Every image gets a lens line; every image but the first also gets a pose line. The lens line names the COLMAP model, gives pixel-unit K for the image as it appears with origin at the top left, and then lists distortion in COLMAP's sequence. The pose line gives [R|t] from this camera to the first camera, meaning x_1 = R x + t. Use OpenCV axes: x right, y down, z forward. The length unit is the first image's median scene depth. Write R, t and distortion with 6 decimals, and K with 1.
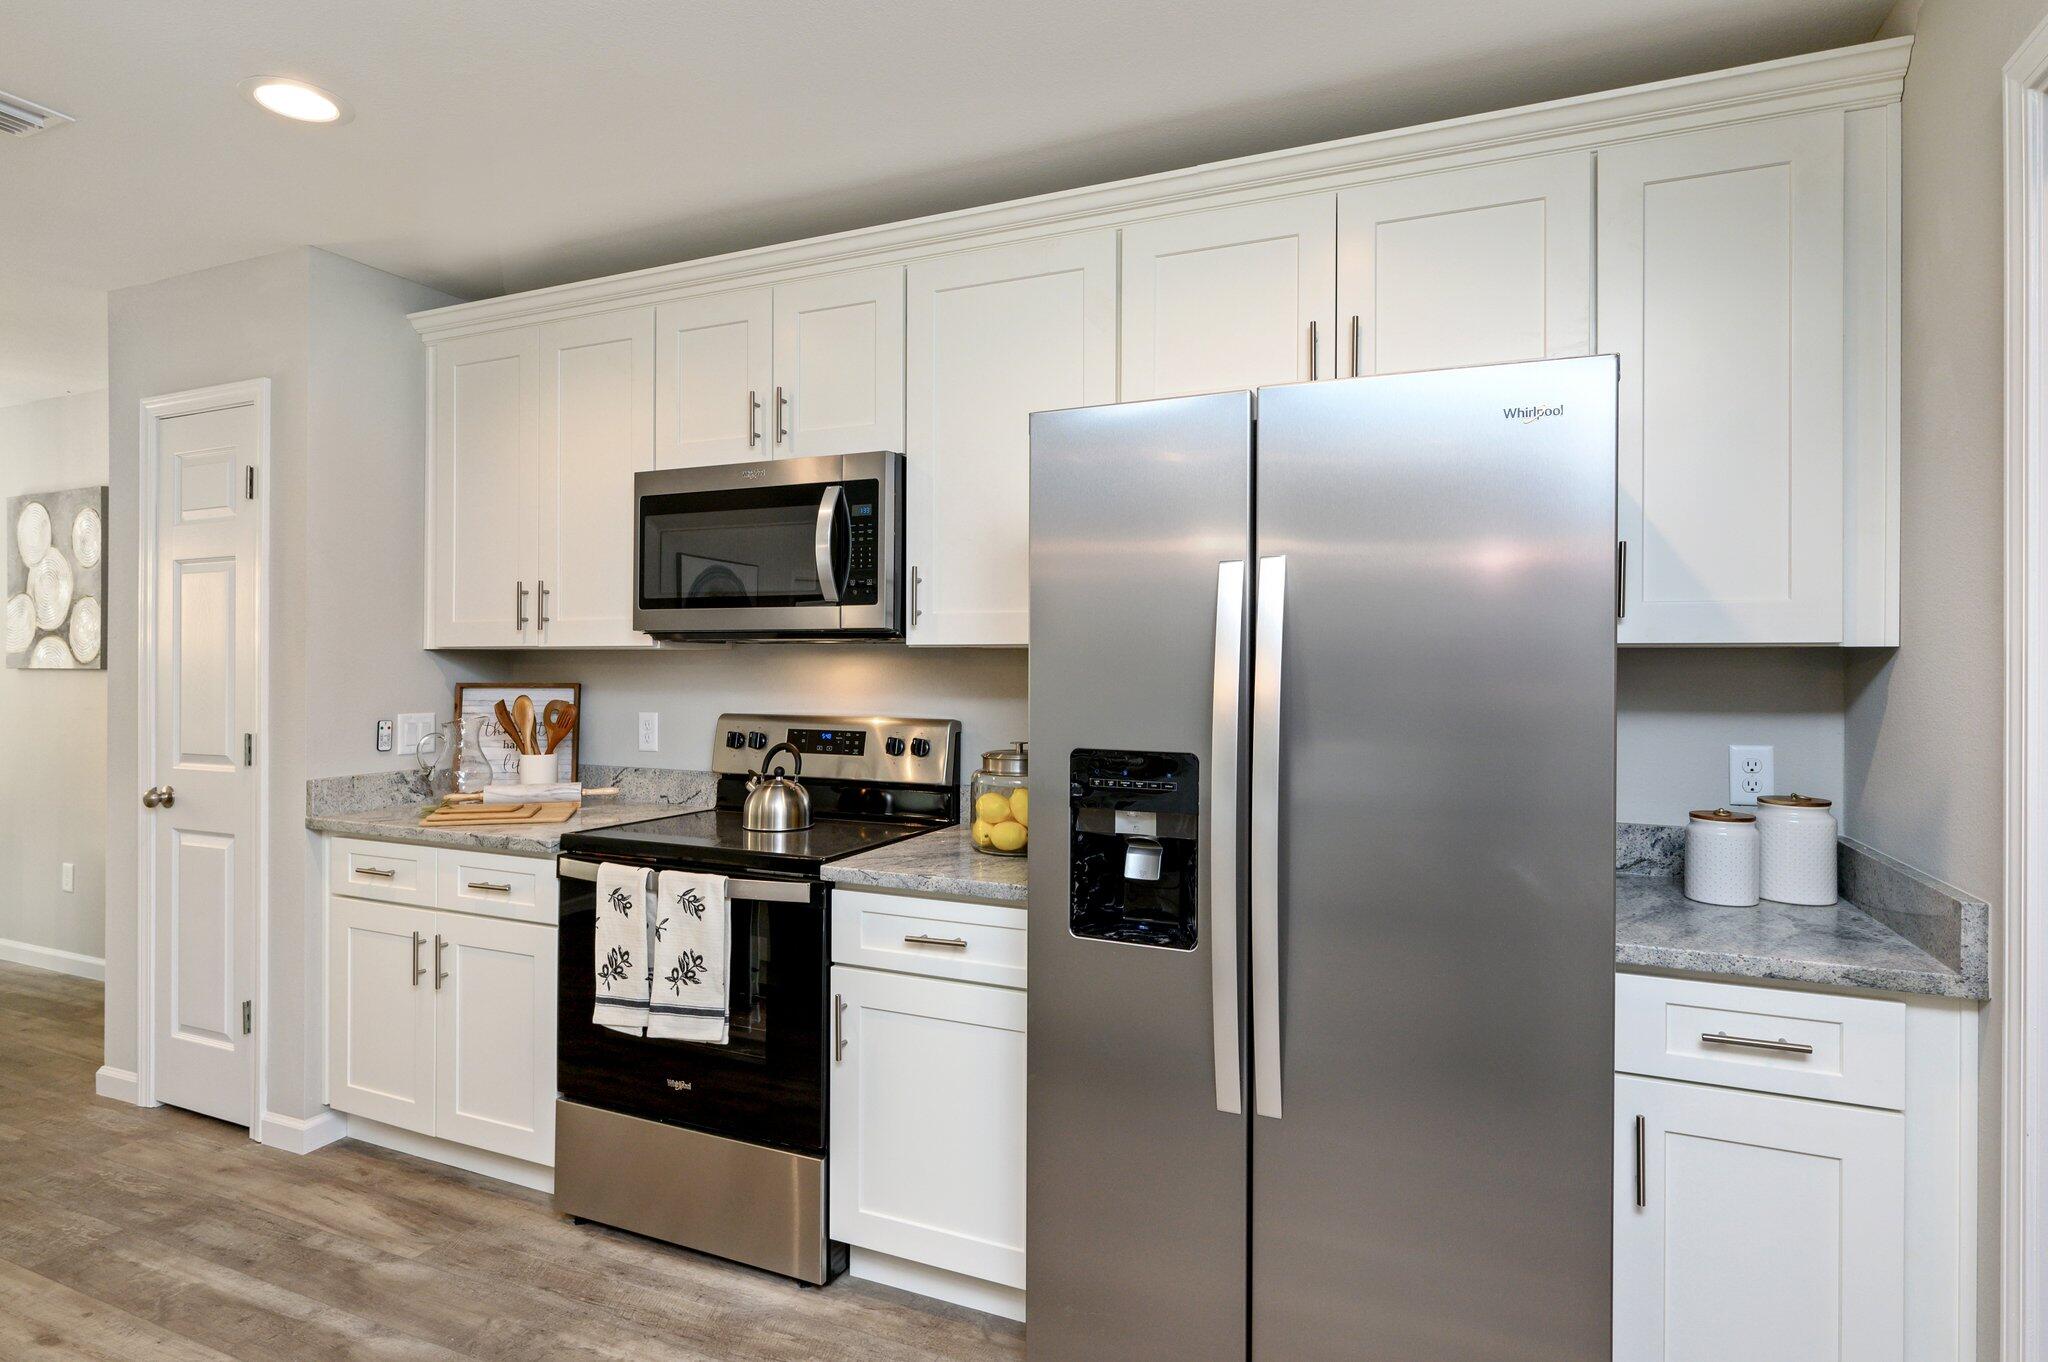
lens RADIAL K [[1068.3, 0, 1023.7], [0, 1068.3, 664.6], [0, 0, 1]] dist [0.000031, -0.000131]
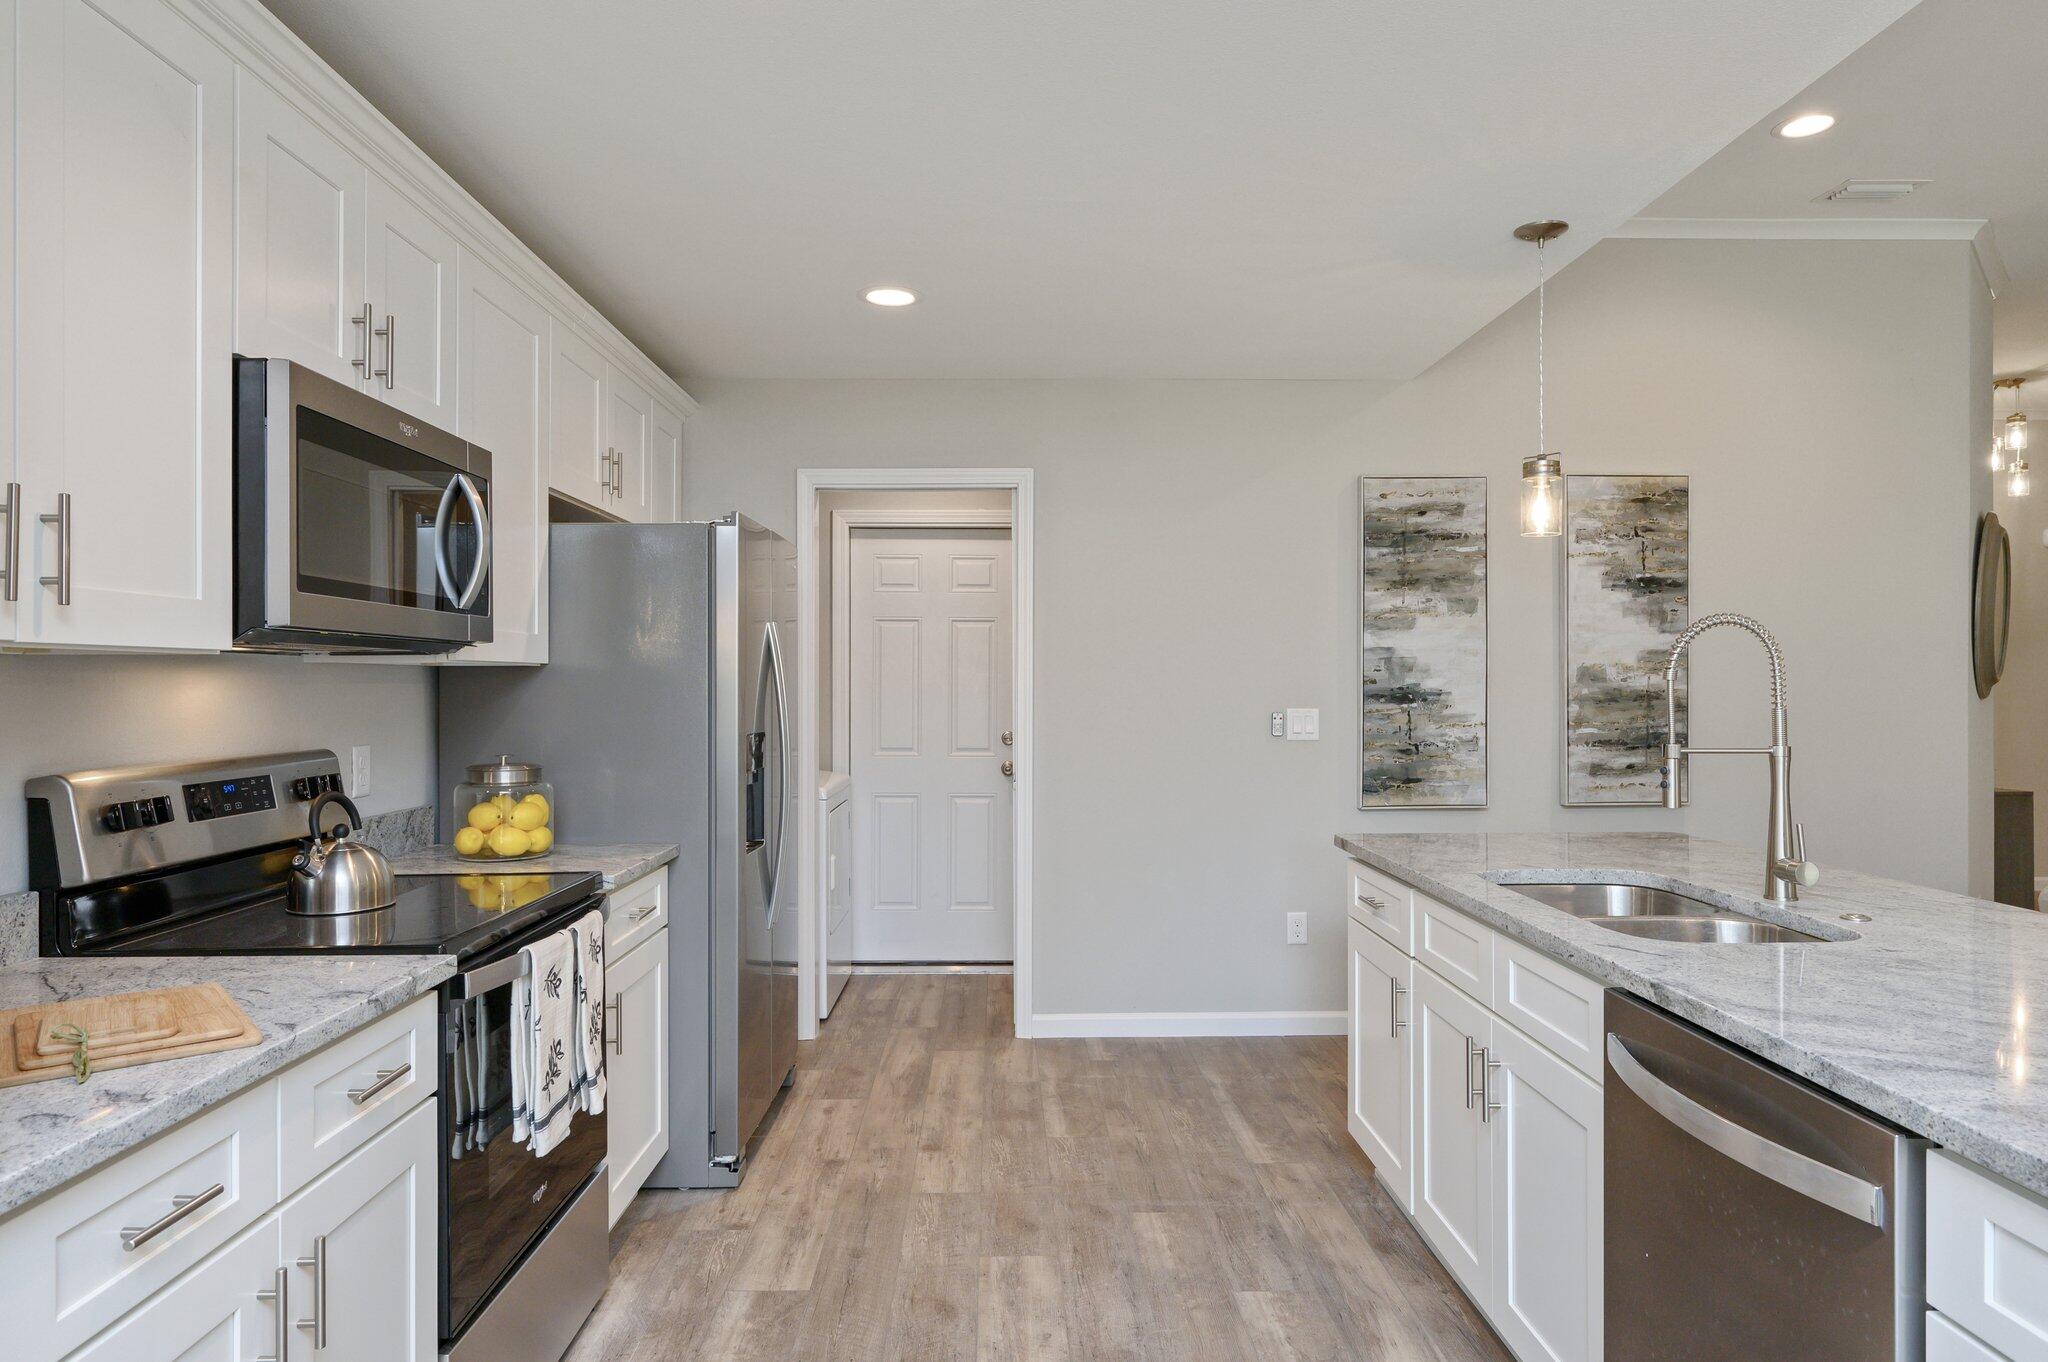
lens RADIAL K [[1223.8, 0, 1036.2], [0, 1223.8, 680.6], [0, 0, 1]] dist [0.007948, 0.000137]
pose [[-0.426642, -0.002916, 0.904416, -1.142086], [-0.000945, 0.999996, 0.002778, -0.003780], [-0.904420, 0.000330, -0.426643, 0.903014]]
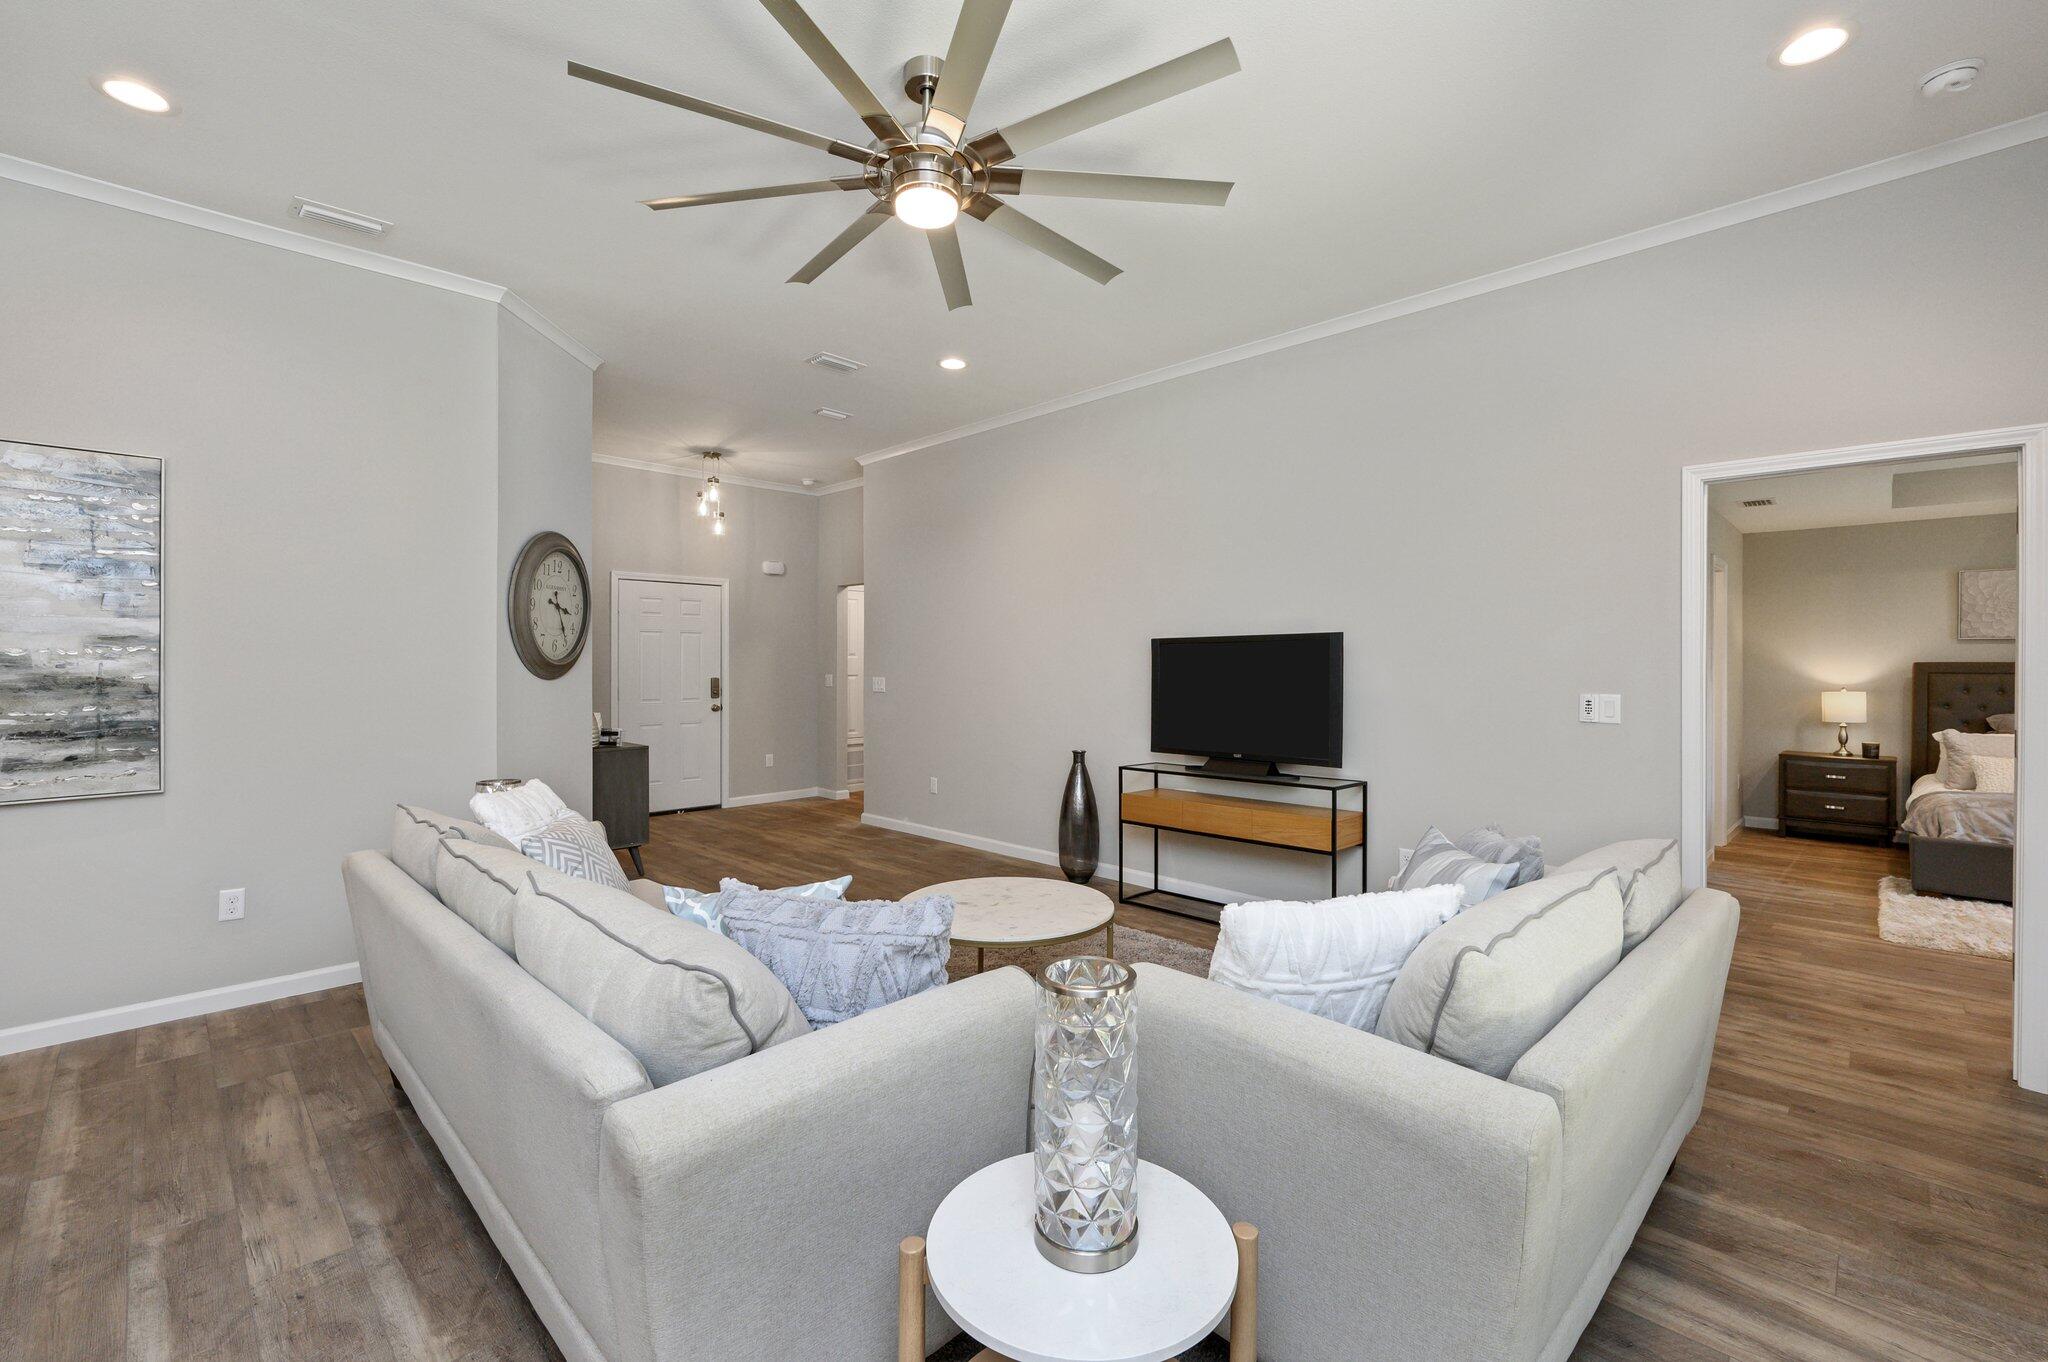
lens RADIAL K [[878.0, 0, 1026.4], [0, 878.0, 662.8], [0, 0, 1]] dist [-0.001110, 0.001370]
pose [[-0.930996, -0.006077, 0.364980, -1.514000], [-0.004809, 0.999979, 0.004385, -0.015581], [-0.364999, 0.002327, -0.931005, 0.071643]]
